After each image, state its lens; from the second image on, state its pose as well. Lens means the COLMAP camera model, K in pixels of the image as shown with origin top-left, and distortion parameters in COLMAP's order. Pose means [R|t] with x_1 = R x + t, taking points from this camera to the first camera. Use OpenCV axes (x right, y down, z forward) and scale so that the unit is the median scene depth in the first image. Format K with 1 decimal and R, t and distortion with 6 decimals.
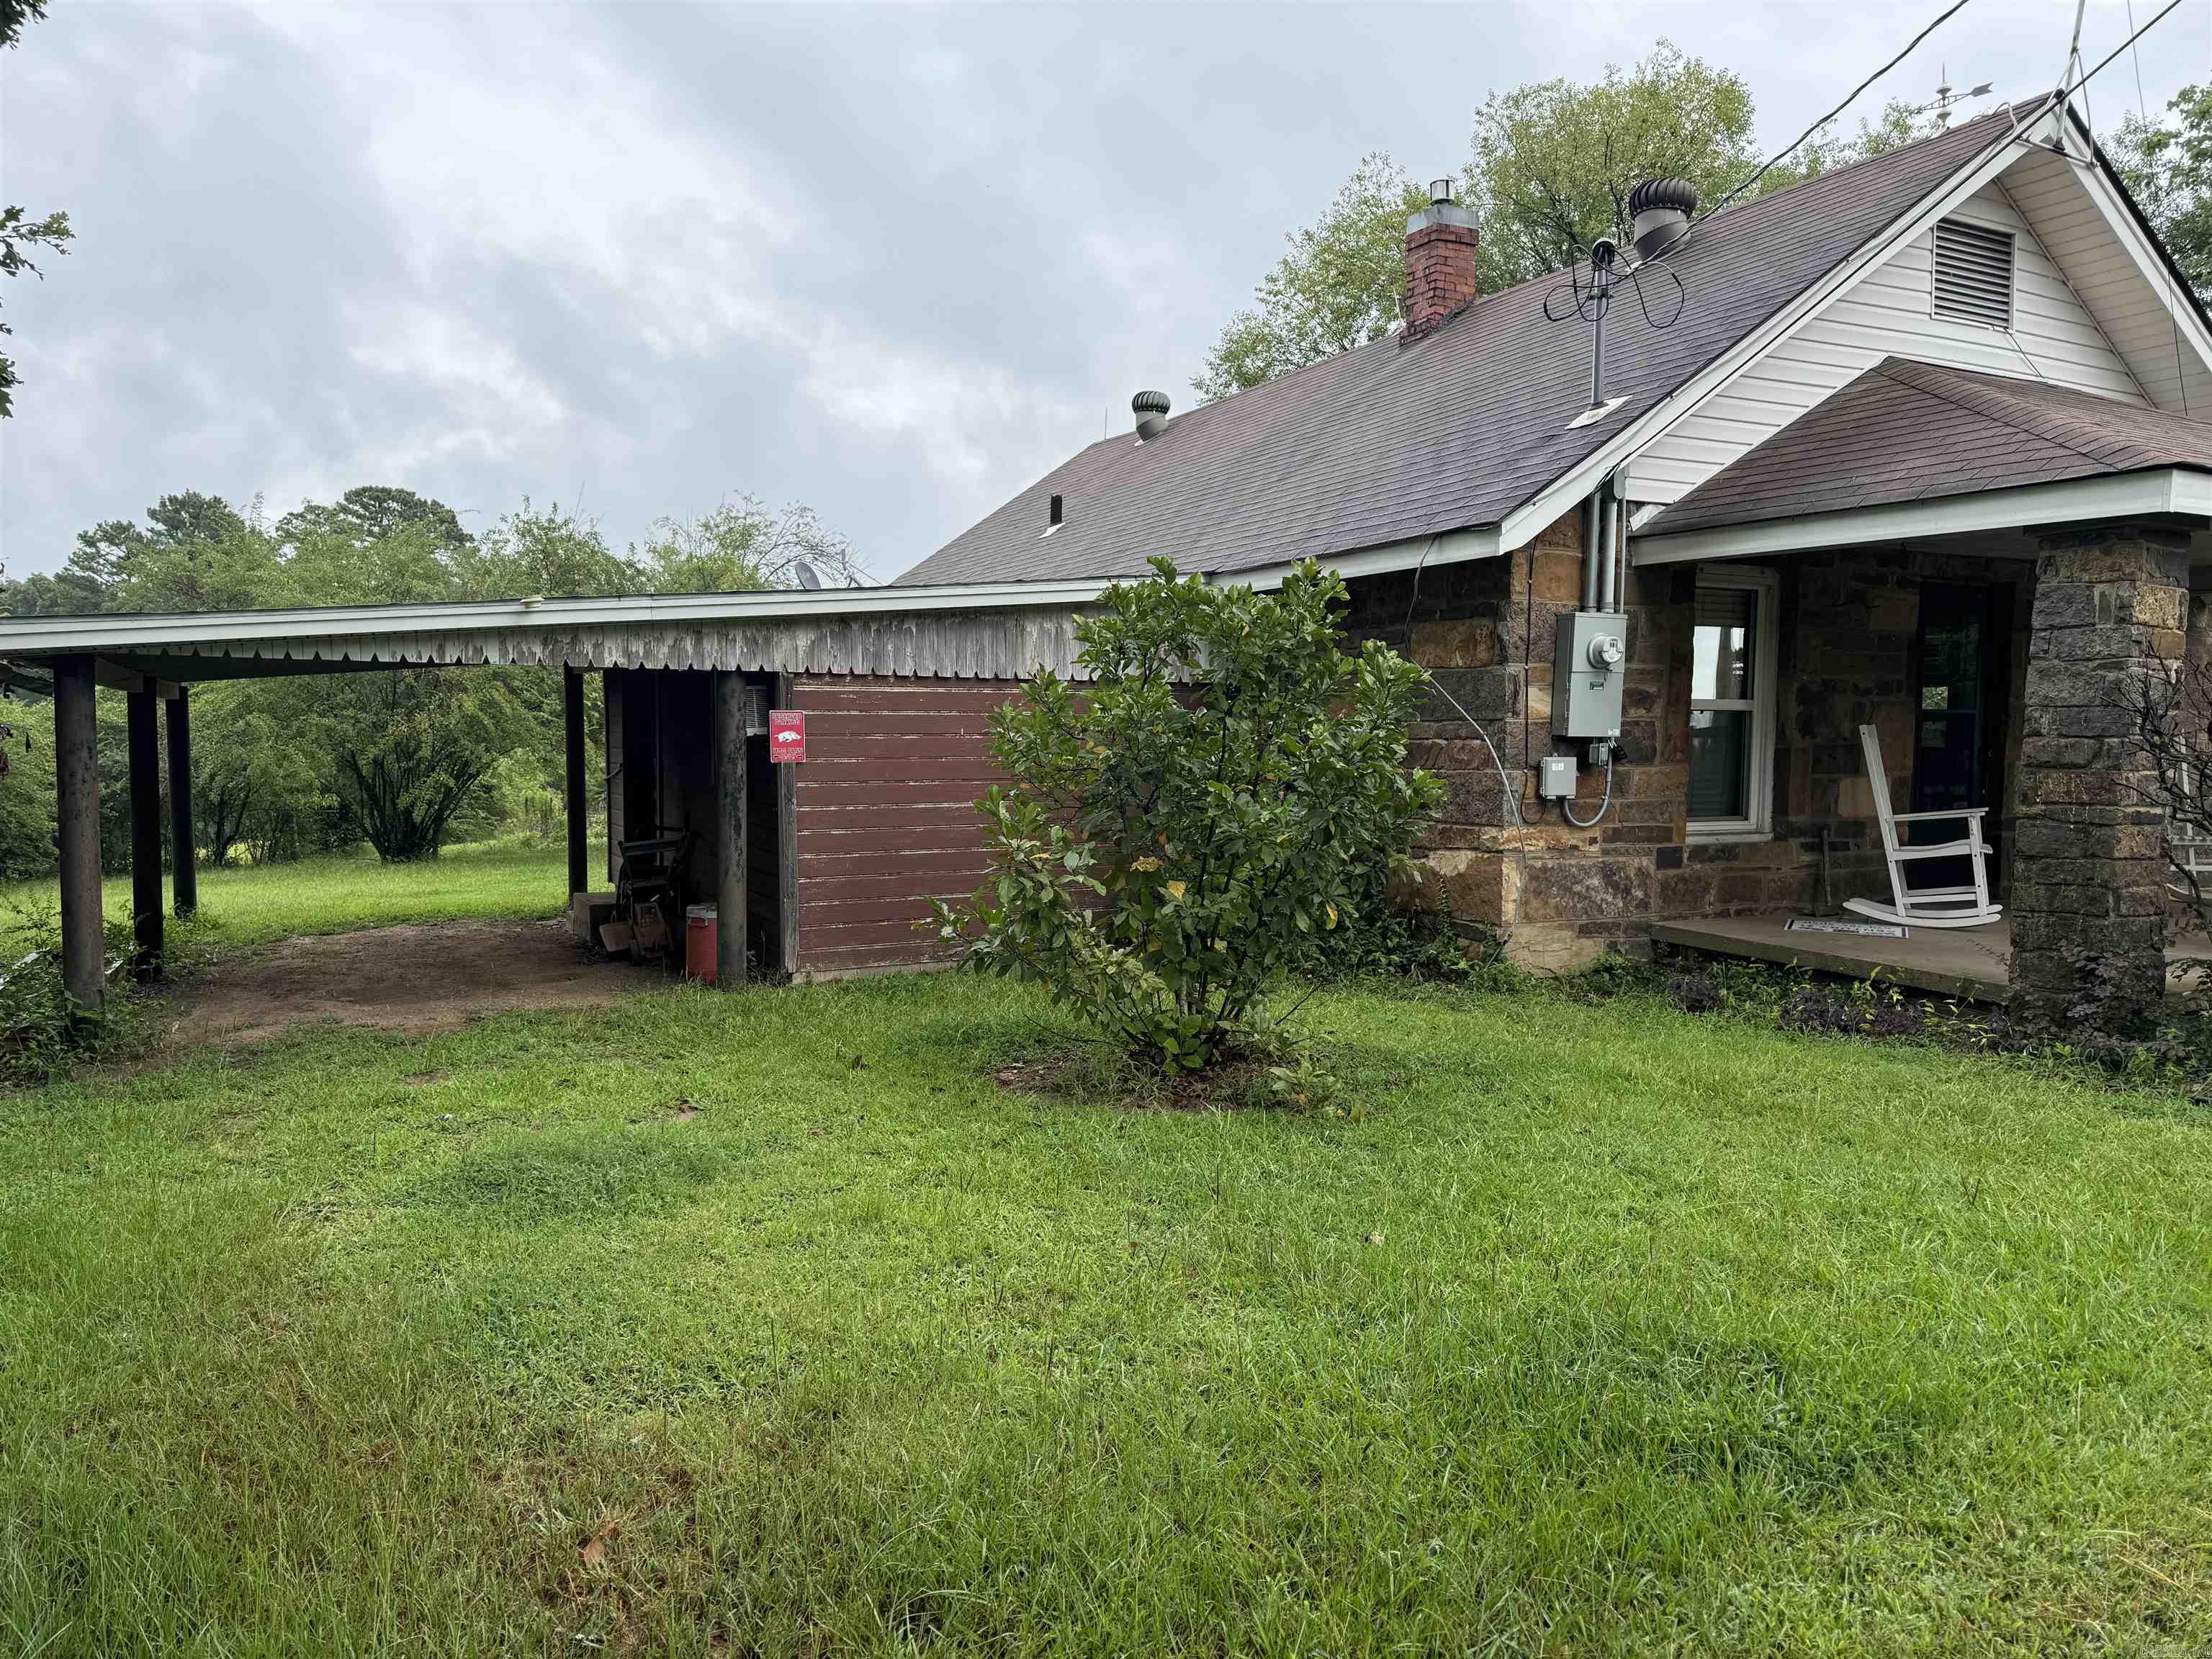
lens RADIAL K [[1569.9, 0, 1106.0], [0, 1569.9, 829.5], [0, 0, 1]] dist [0.009725, 0.001449]
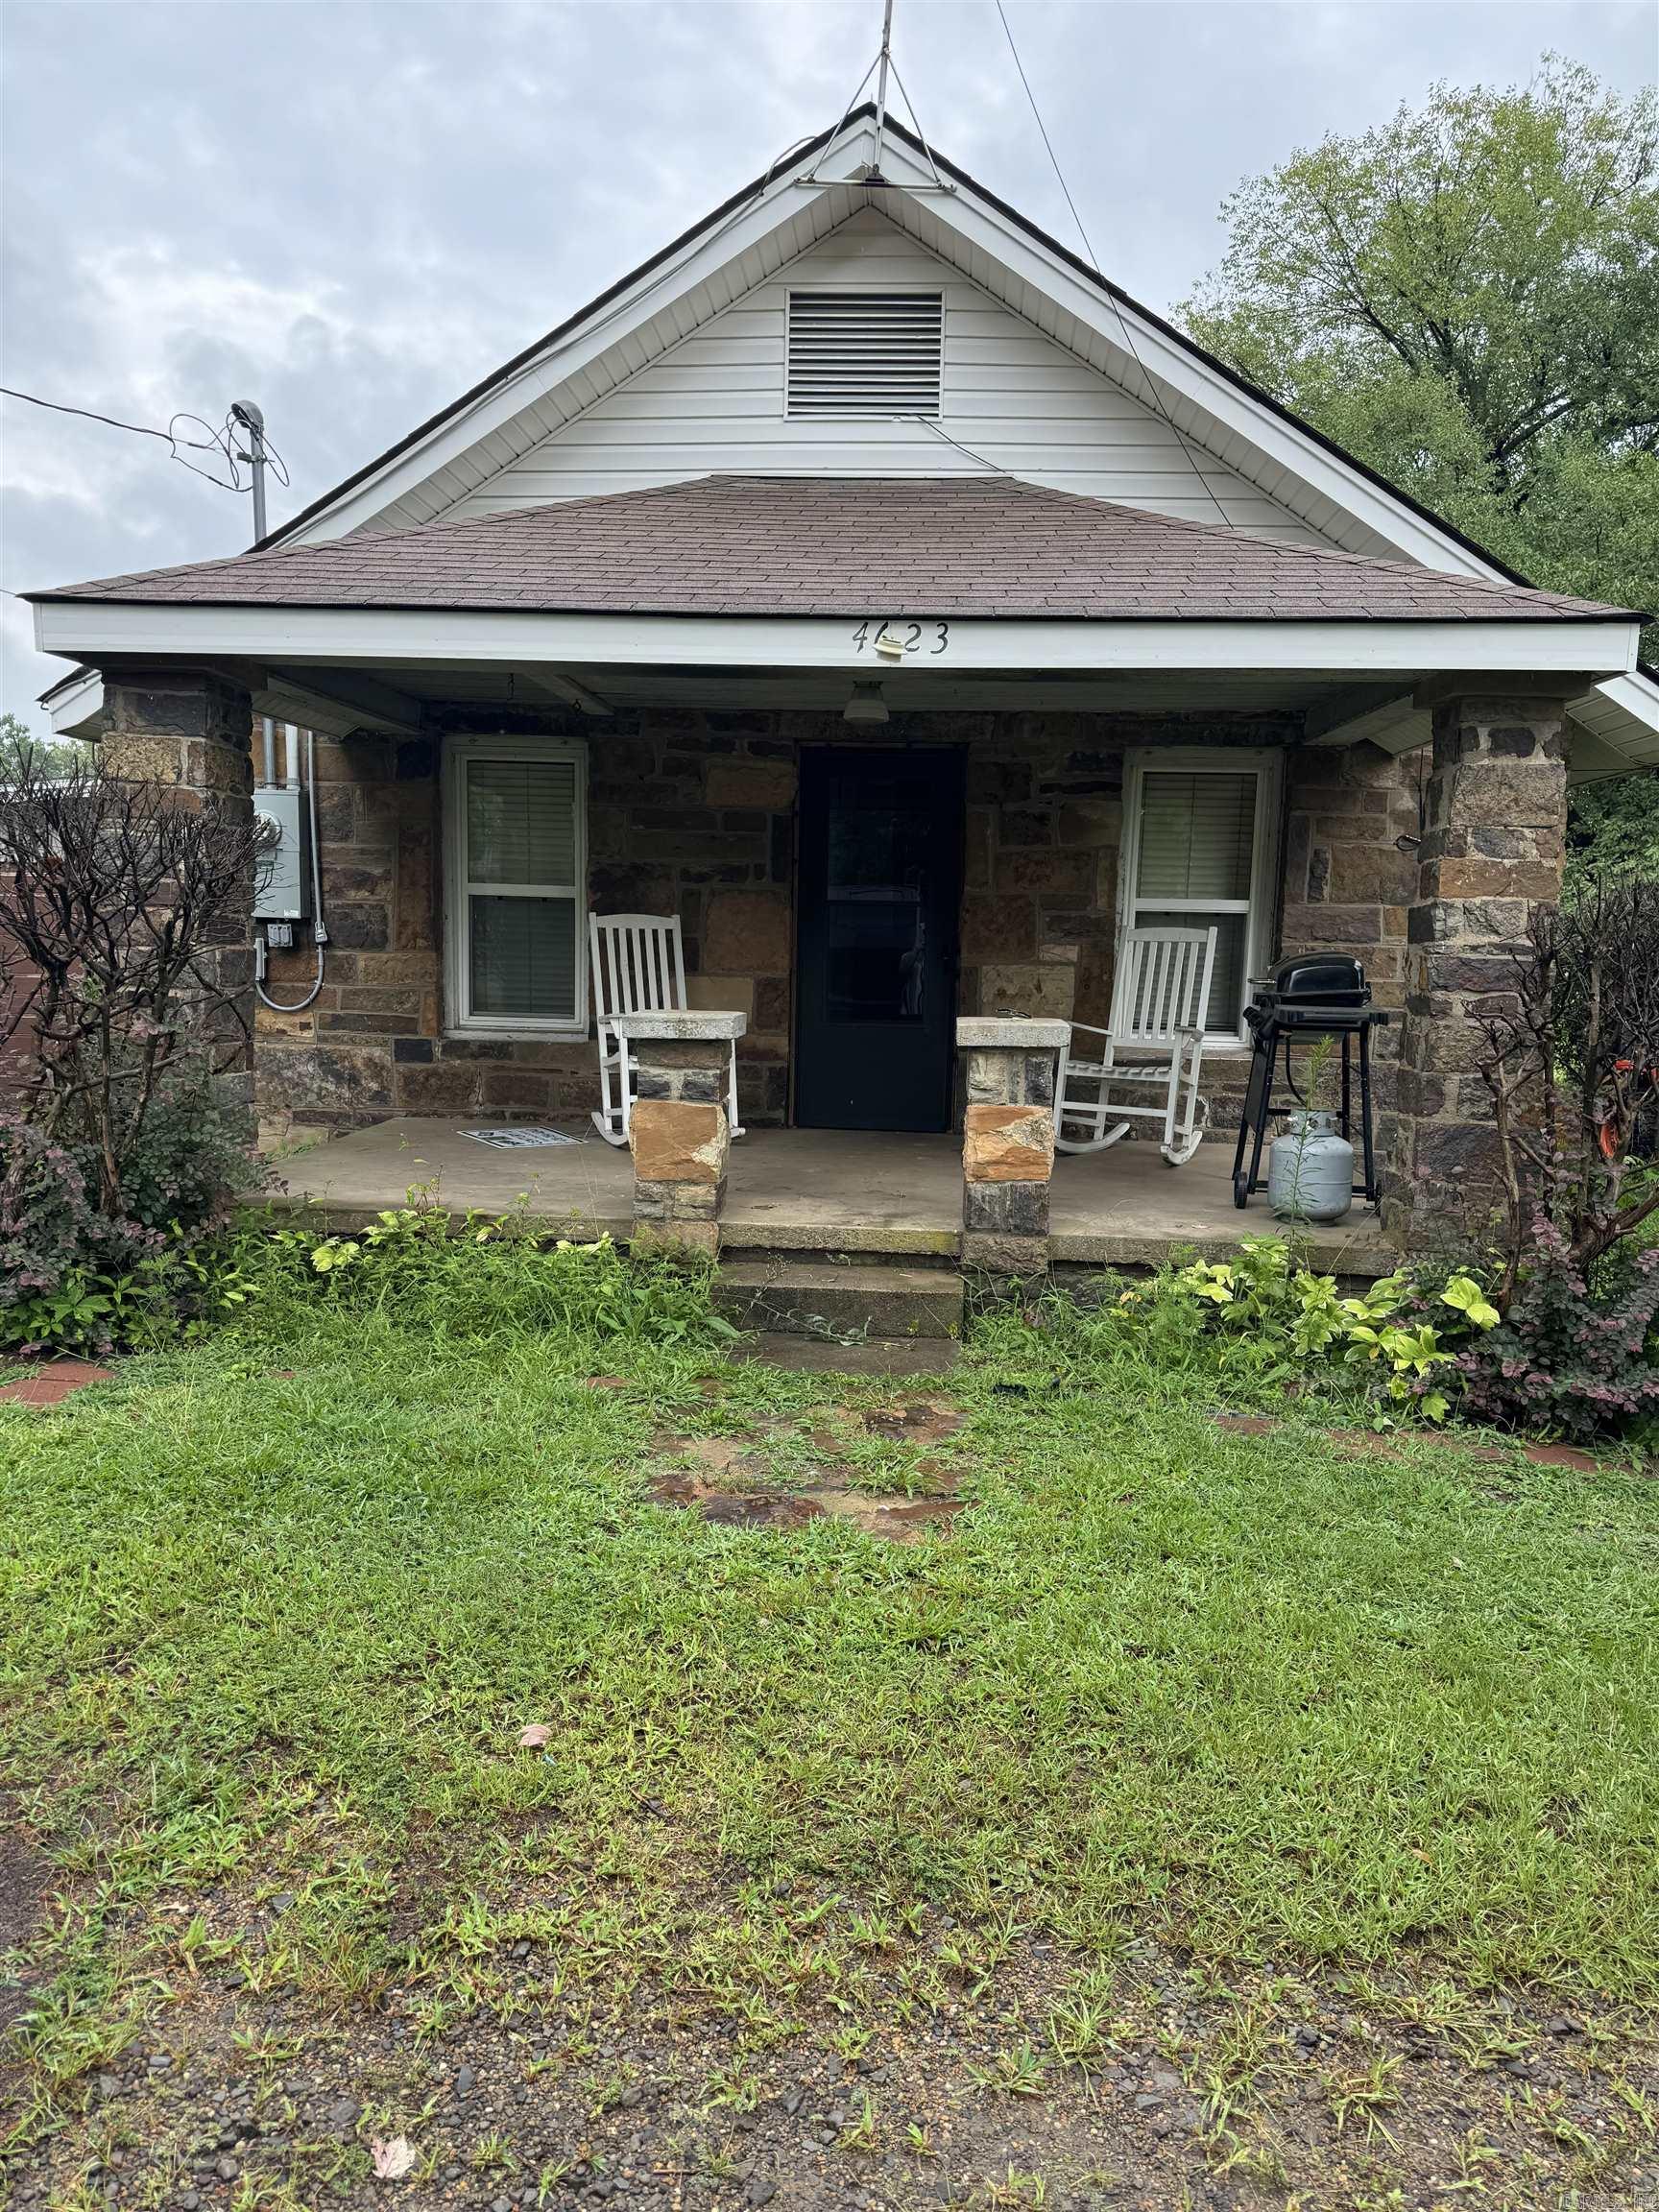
lens RADIAL K [[1569.9, 0, 829.5], [0, 1569.9, 1106.0], [0, 0, 1]] dist [0.009725, 0.001449]
pose [[0.856372, 0.070115, -0.511576, 1.057678], [-0.052494, 0.997427, 0.048828, -0.007881], [0.513683, -0.014960, 0.857849, 0.318867]]
